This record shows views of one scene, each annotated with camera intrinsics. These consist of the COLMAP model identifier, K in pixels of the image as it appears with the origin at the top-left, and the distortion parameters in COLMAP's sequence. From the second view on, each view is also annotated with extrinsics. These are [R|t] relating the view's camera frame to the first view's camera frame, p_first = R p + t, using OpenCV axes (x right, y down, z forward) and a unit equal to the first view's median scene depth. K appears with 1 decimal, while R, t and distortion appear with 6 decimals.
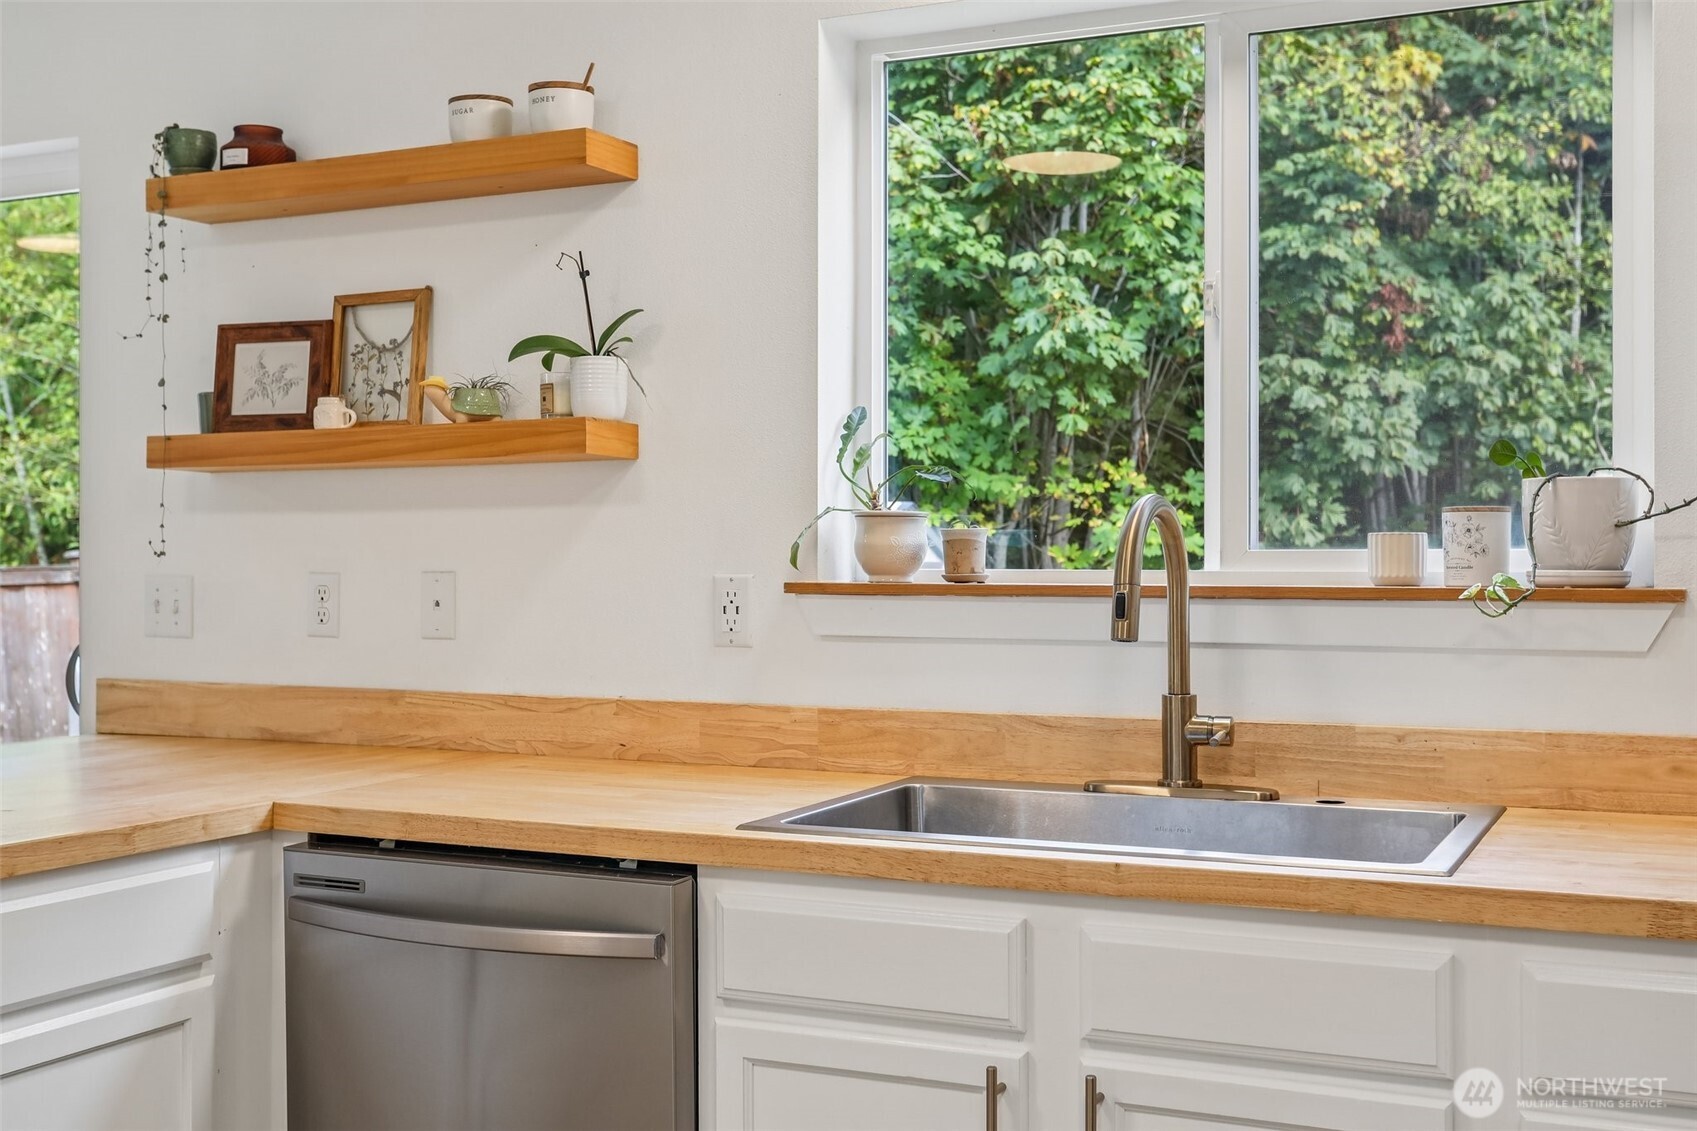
lens RADIAL K [[1853.7, 0, 851.4], [0, 1853.7, 563.6], [0, 0, 1]] dist [-0.010773, 0.000000]
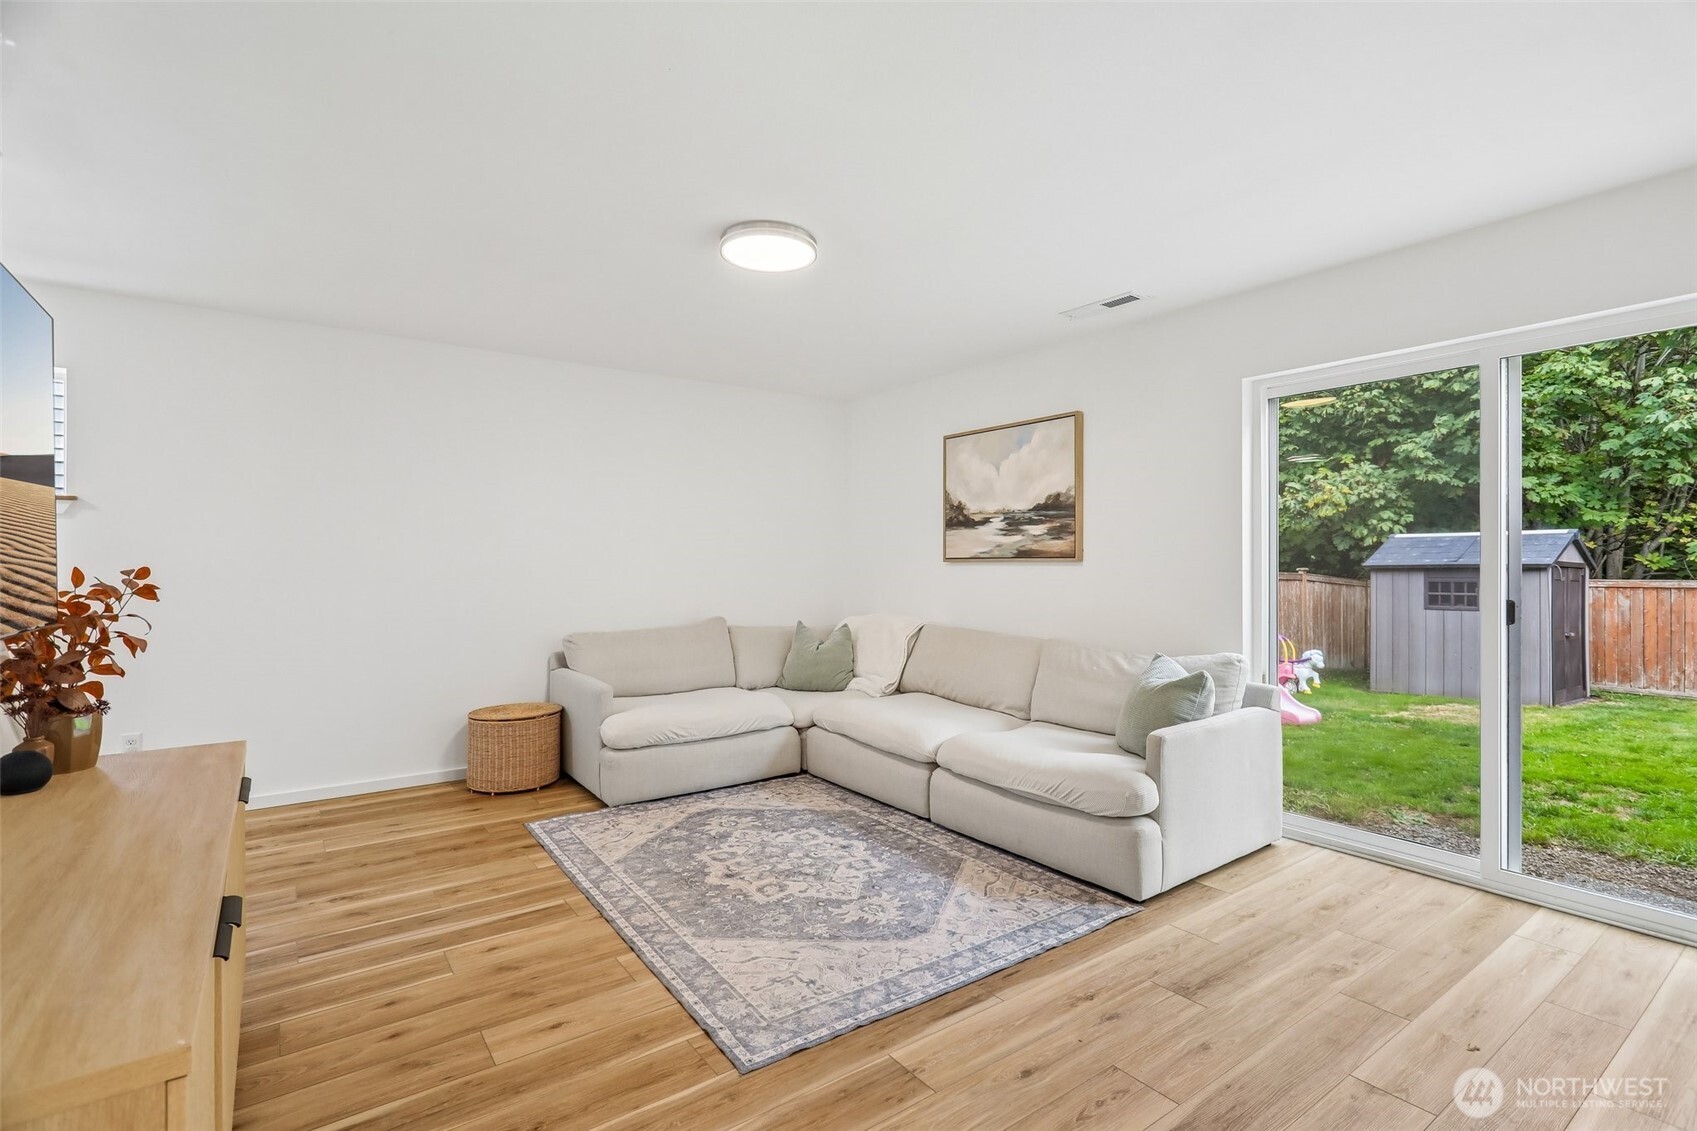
lens RADIAL K [[798.3, 0, 851.0], [0, 798.3, 557.7], [0, 0, 1]] dist [-0.004273, 0.004421]
pose [[0.872197, -0.004779, -0.489131, -0.892343], [-0.000045, 0.999951, -0.009850, 0.008537], [0.489155, 0.008613, 0.872155, 0.074445]]
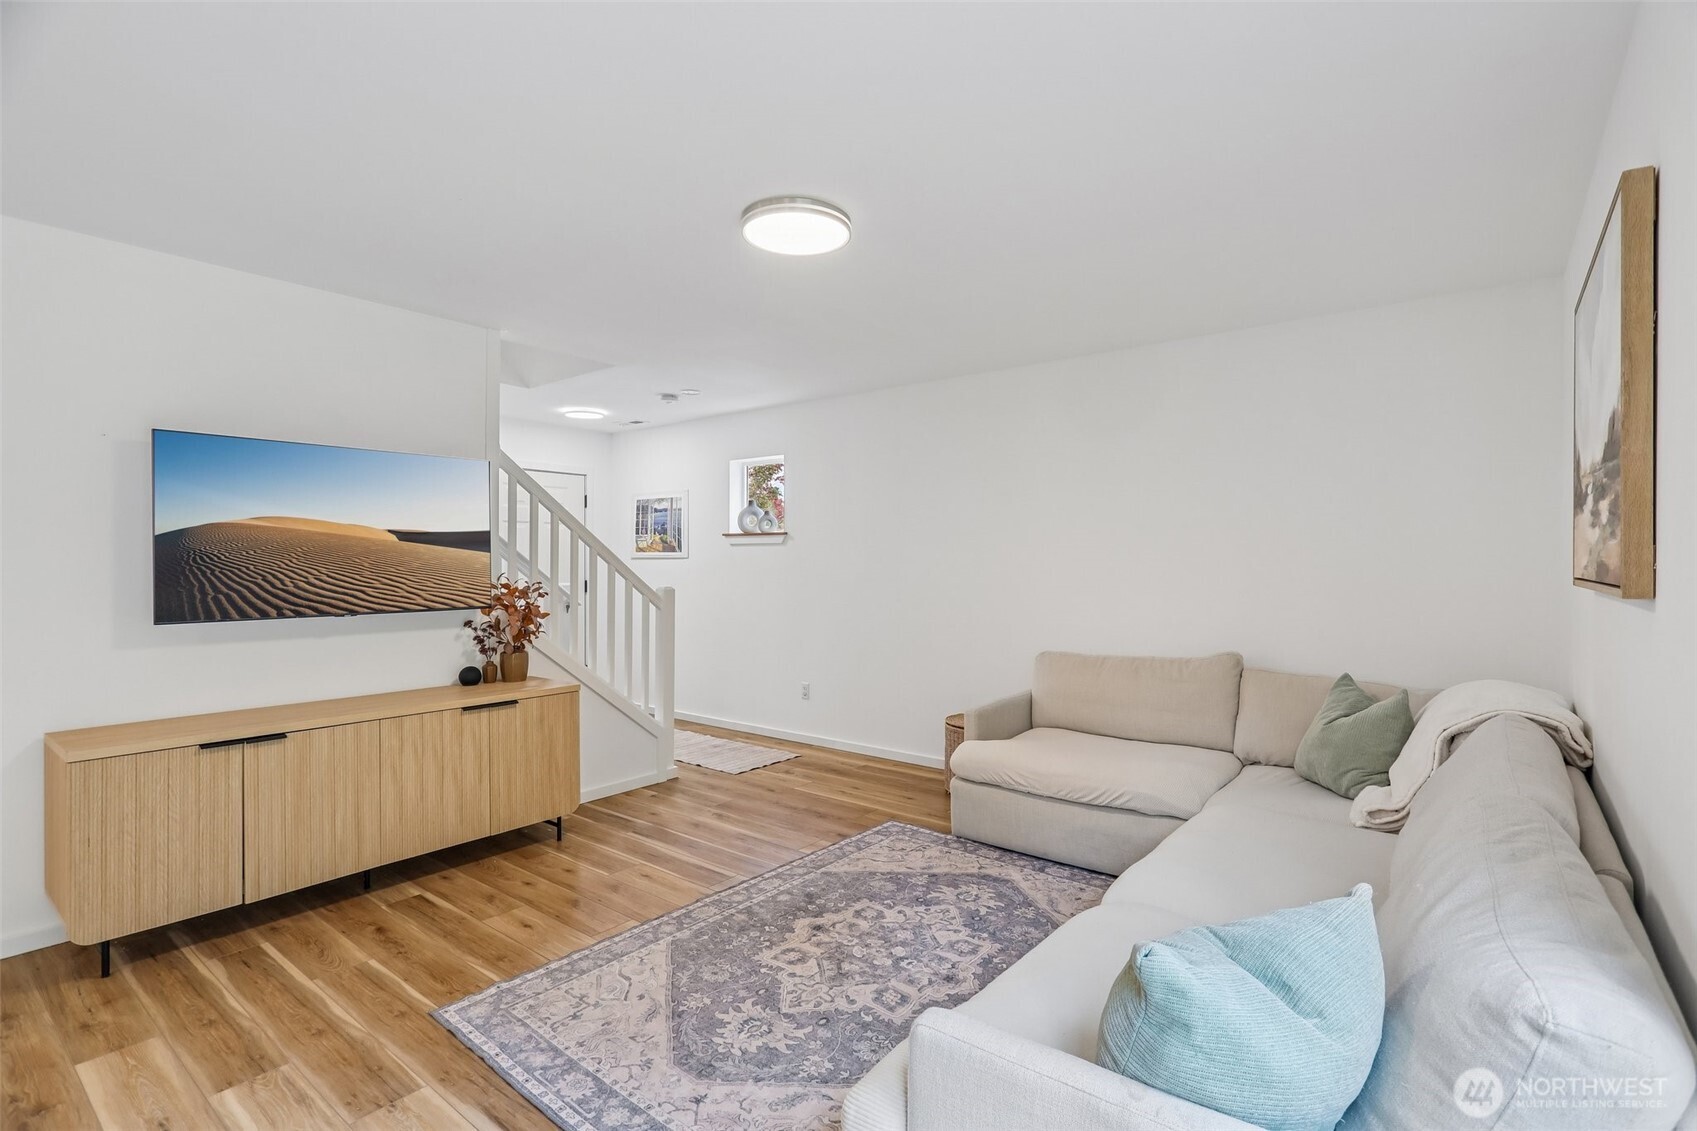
lens RADIAL K [[798.3, 0, 847.9], [0, 798.3, 561.7], [0, 0, 1]] dist [-0.004273, 0.004421]
pose [[-0.240399, 0.000335, -0.970674, -0.648012], [-0.000768, 1.000000, 0.000536, -0.020460], [0.970674, 0.000875, -0.240399, 1.093928]]
